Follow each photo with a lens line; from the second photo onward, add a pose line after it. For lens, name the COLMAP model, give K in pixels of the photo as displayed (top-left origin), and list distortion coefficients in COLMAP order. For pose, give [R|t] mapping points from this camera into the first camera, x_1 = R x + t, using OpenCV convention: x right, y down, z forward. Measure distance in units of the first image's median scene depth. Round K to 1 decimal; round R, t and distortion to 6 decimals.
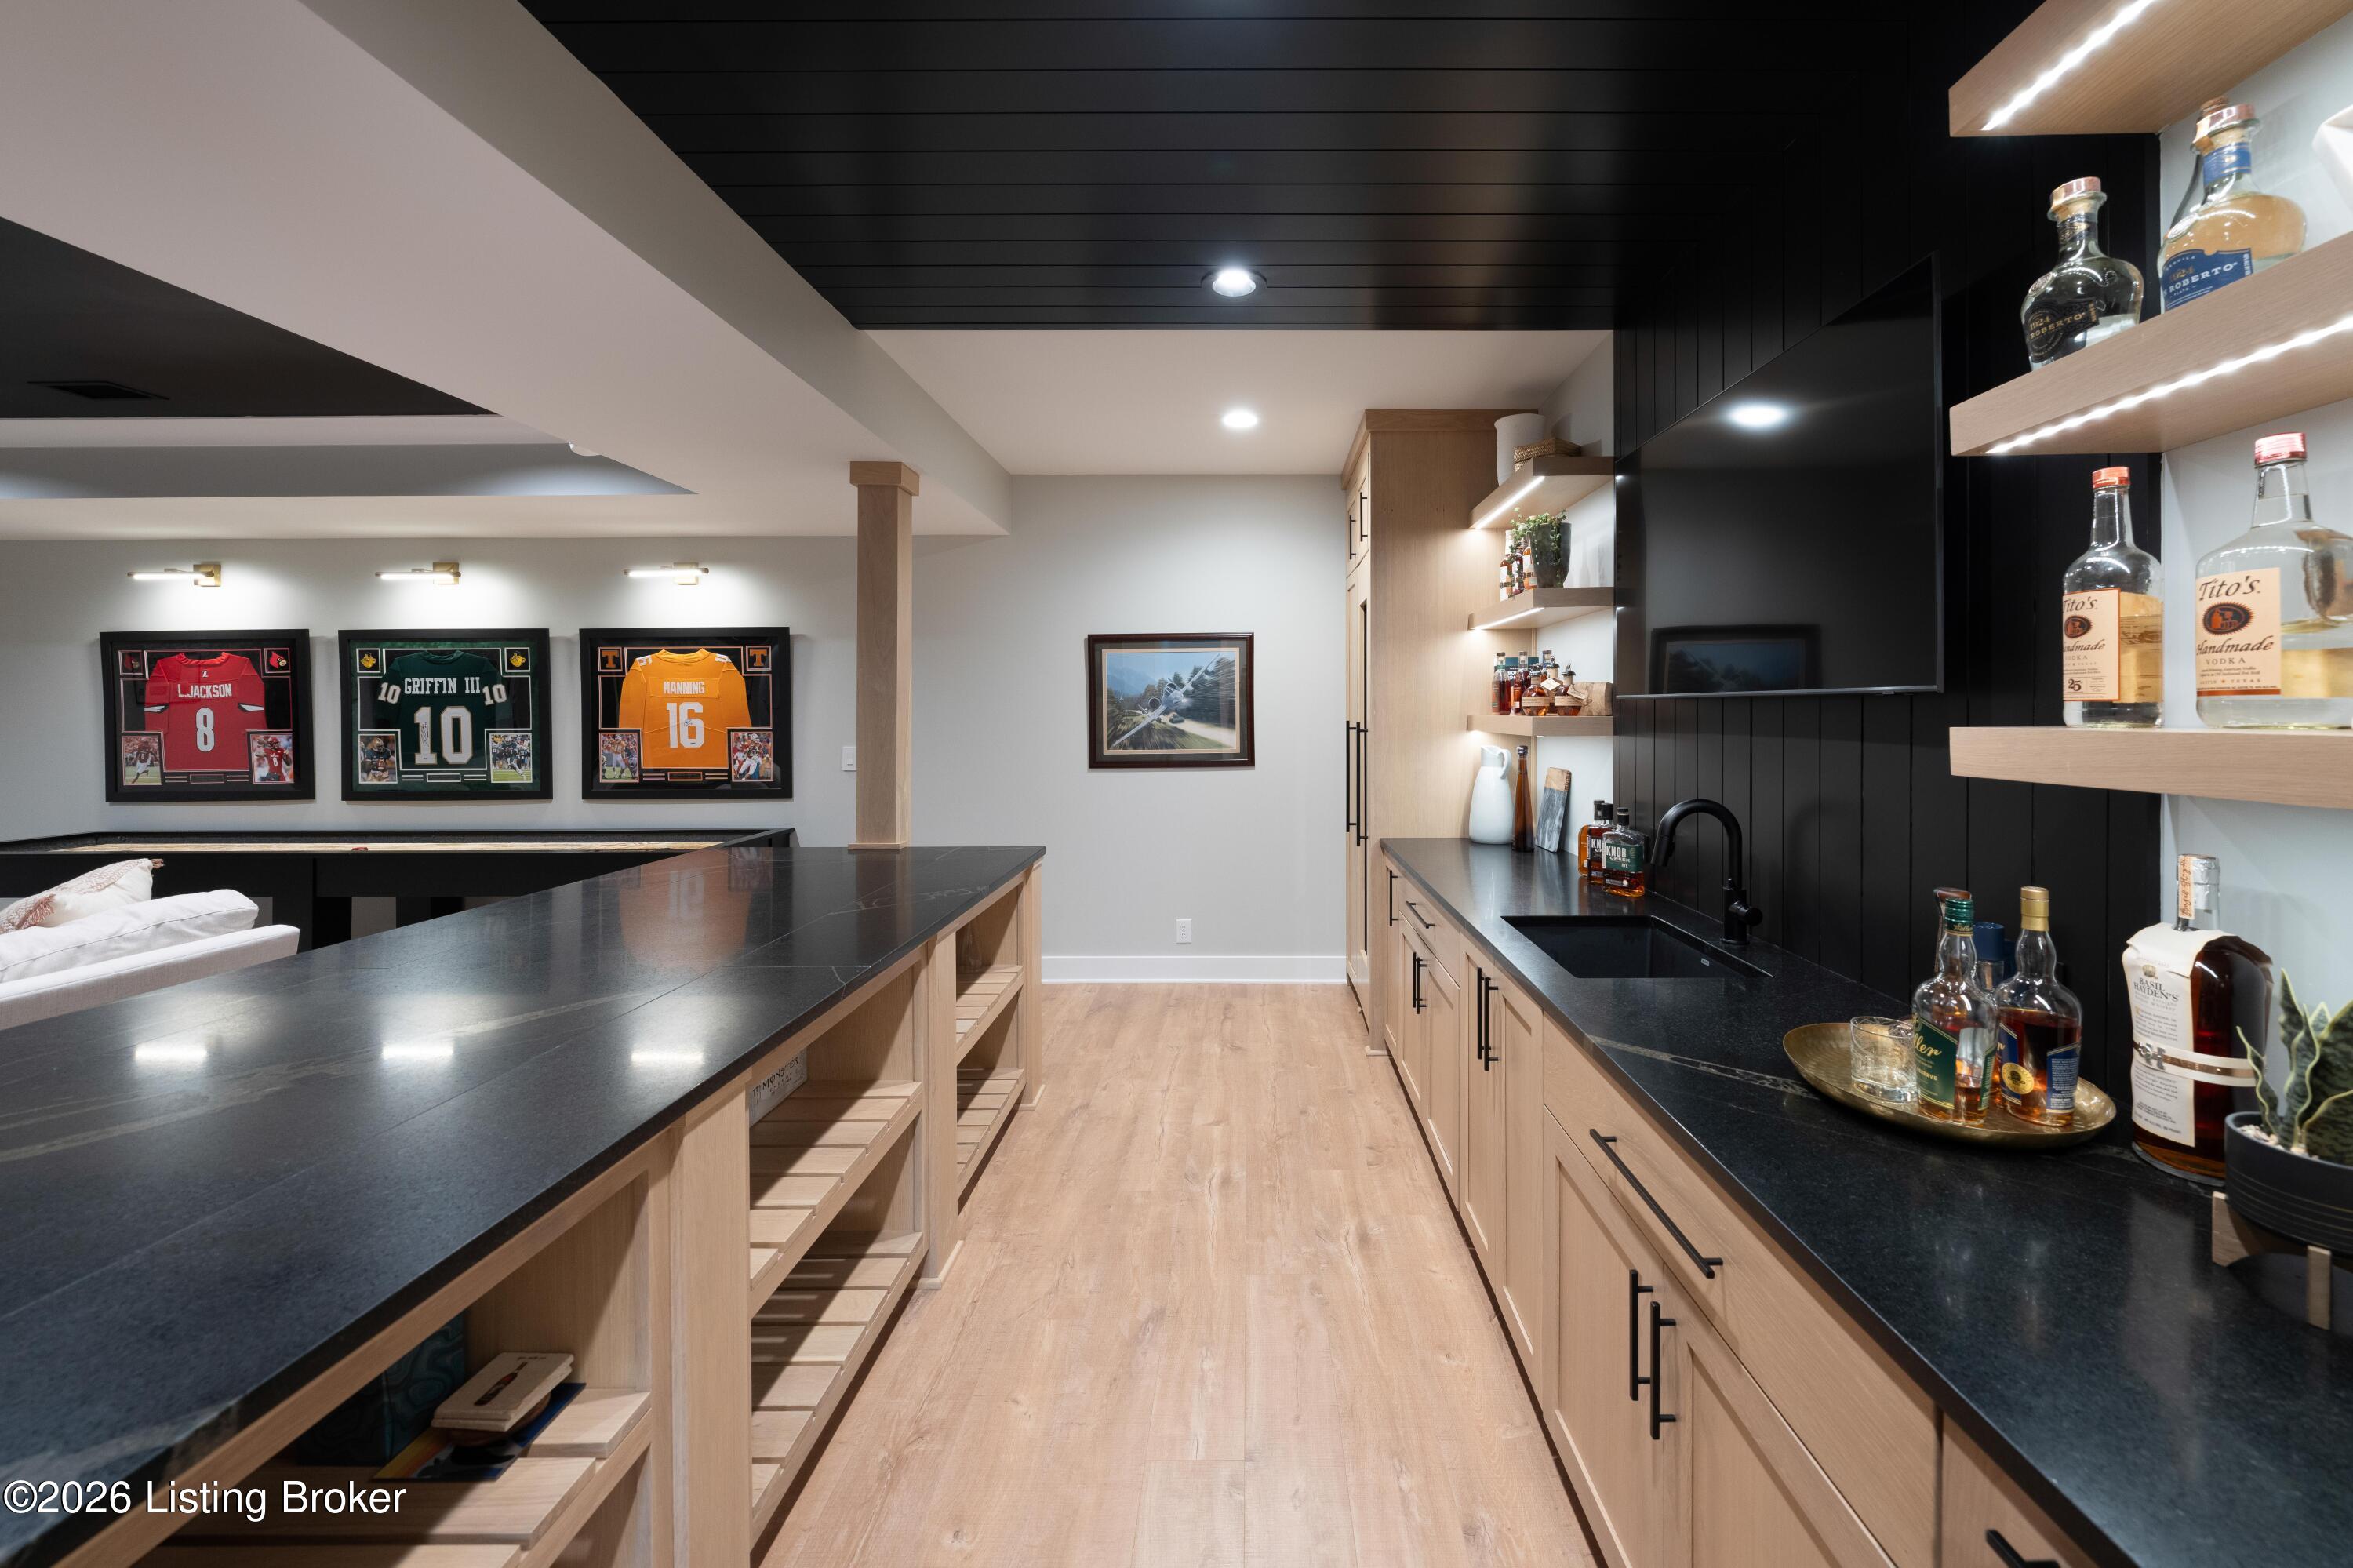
lens RADIAL K [[856.9, 0, 1251.2], [0, 856.9, 717.9], [0, 0, 1]] dist [0.001282, -0.000020]
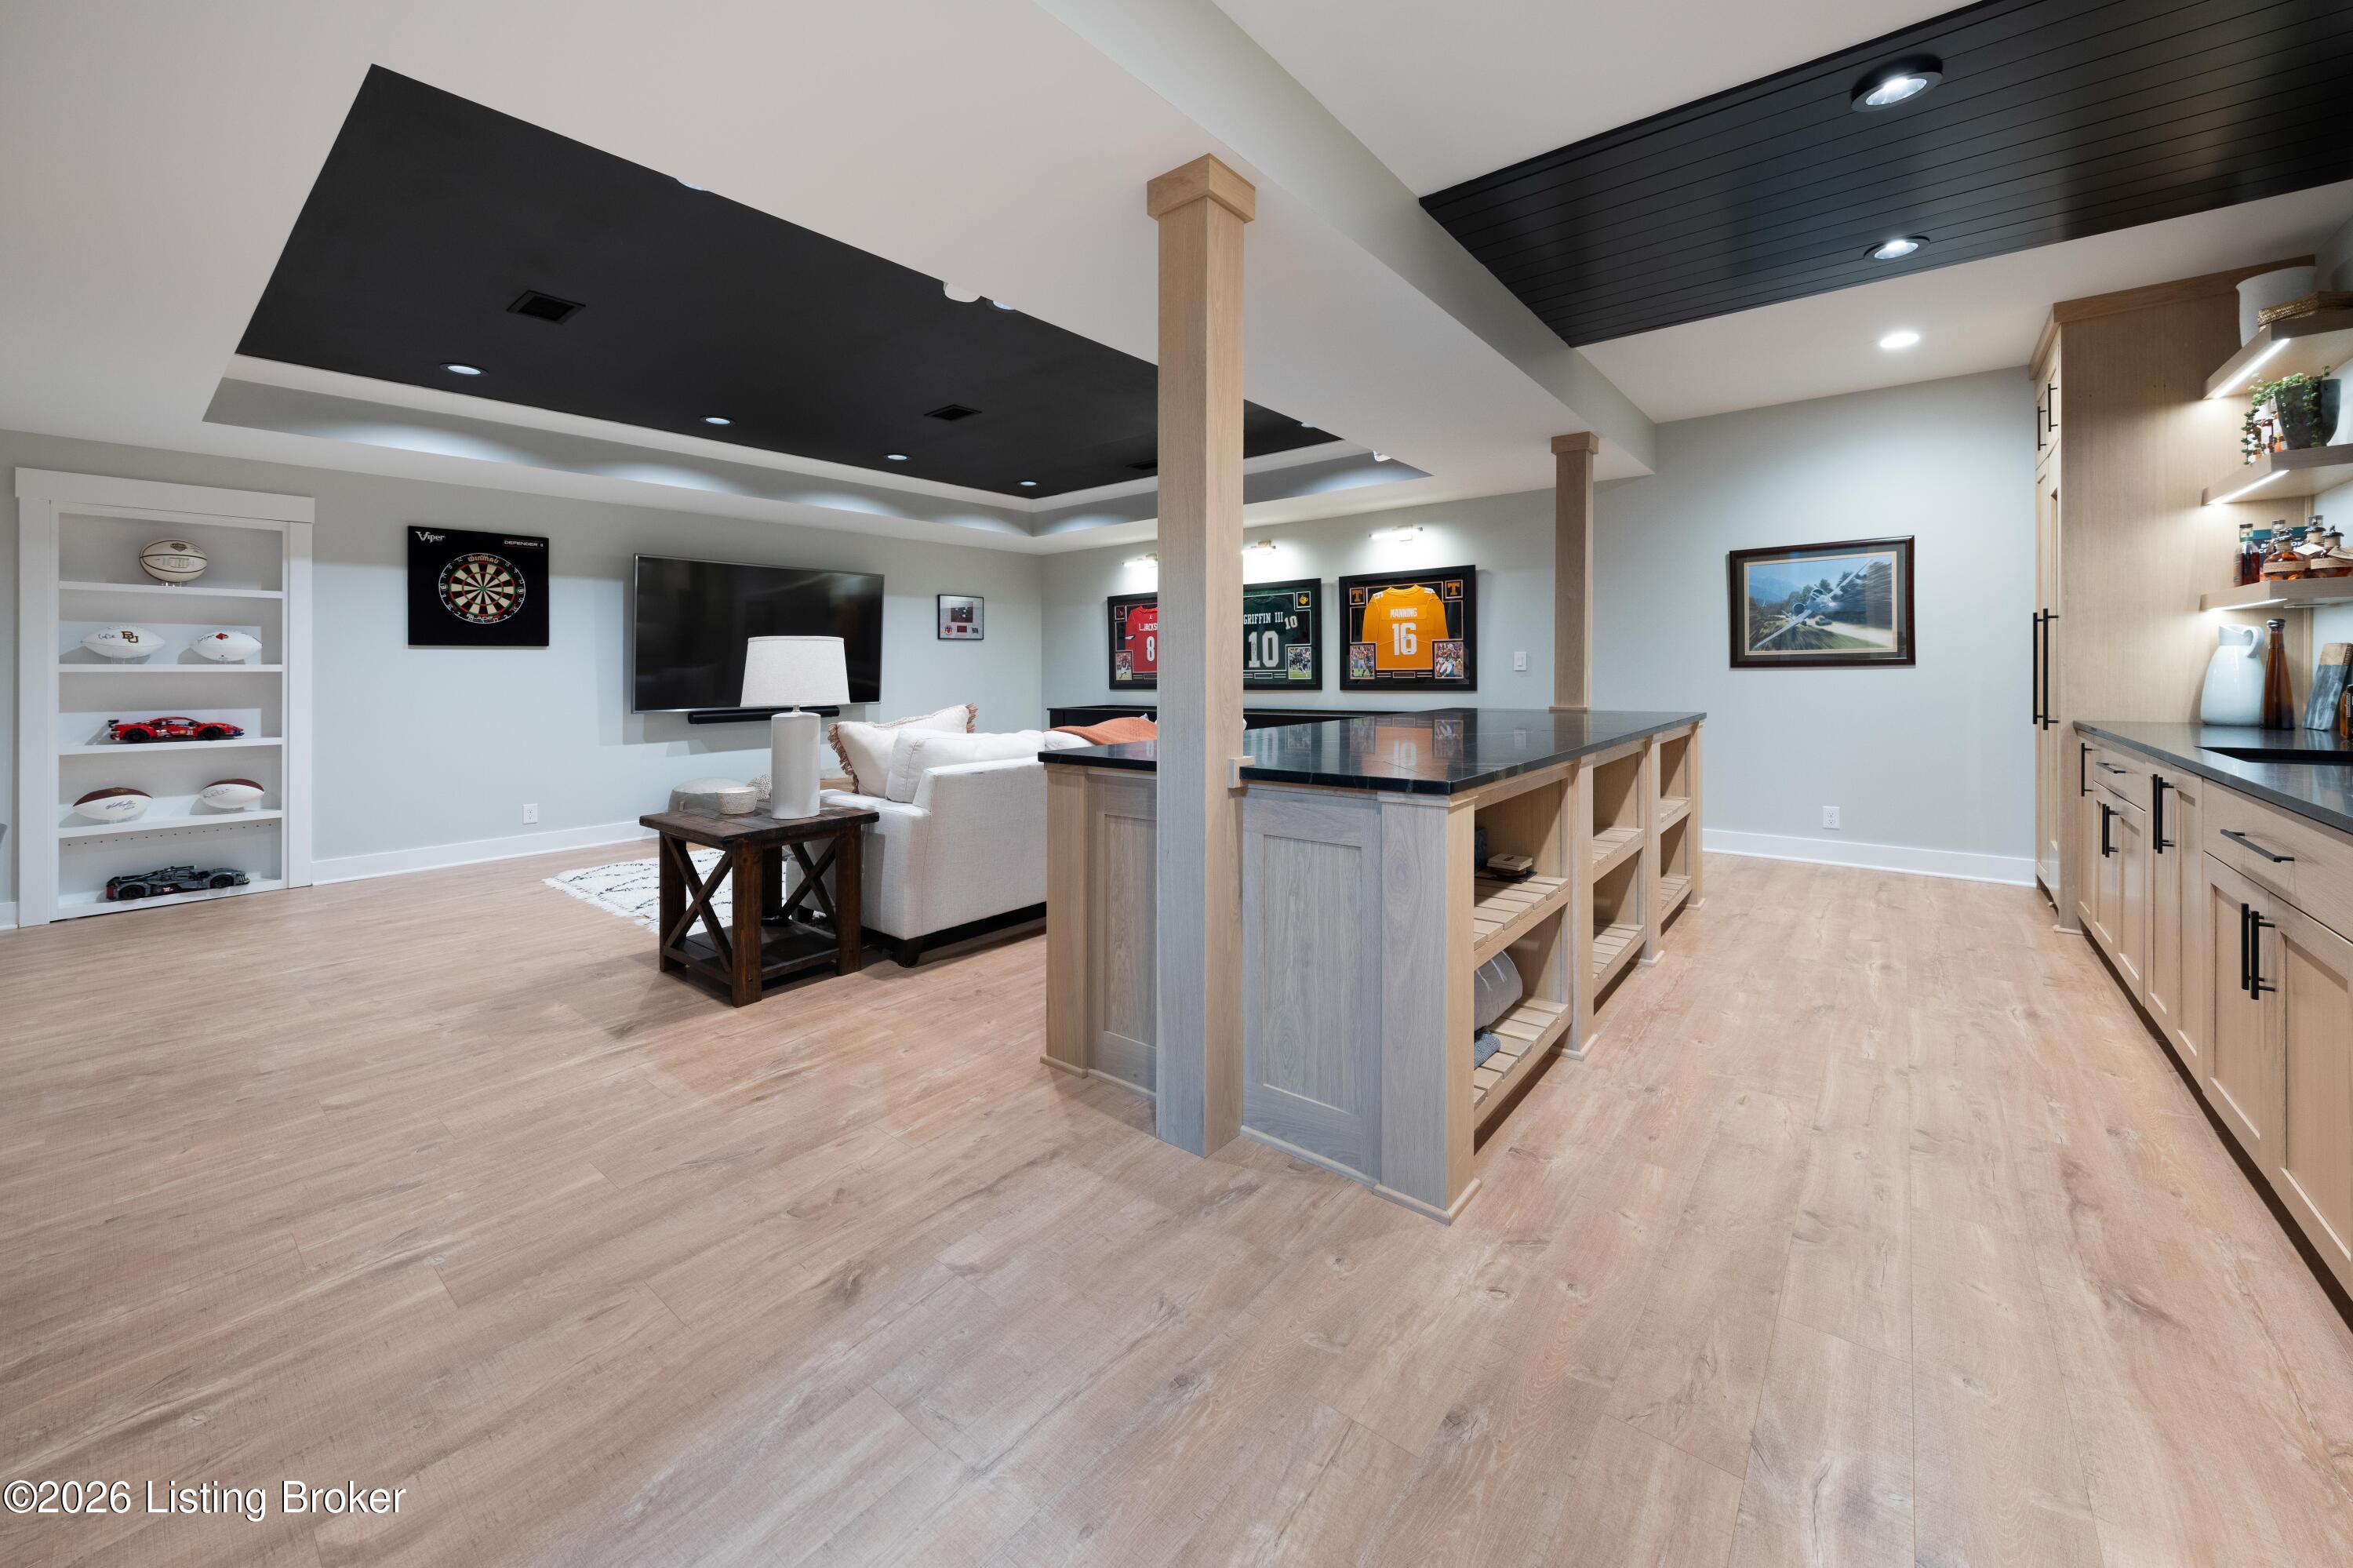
lens RADIAL K [[903.8, 0, 1191.4], [0, 903.8, 678.5], [0, 0, 1]] dist [0.000753, 0.000114]
pose [[0.784171, 0.001340, -0.620543, -0.004041], [-0.002177, 0.999997, -0.000591, 0.078299], [0.620541, 0.001814, 0.784172, -0.413157]]
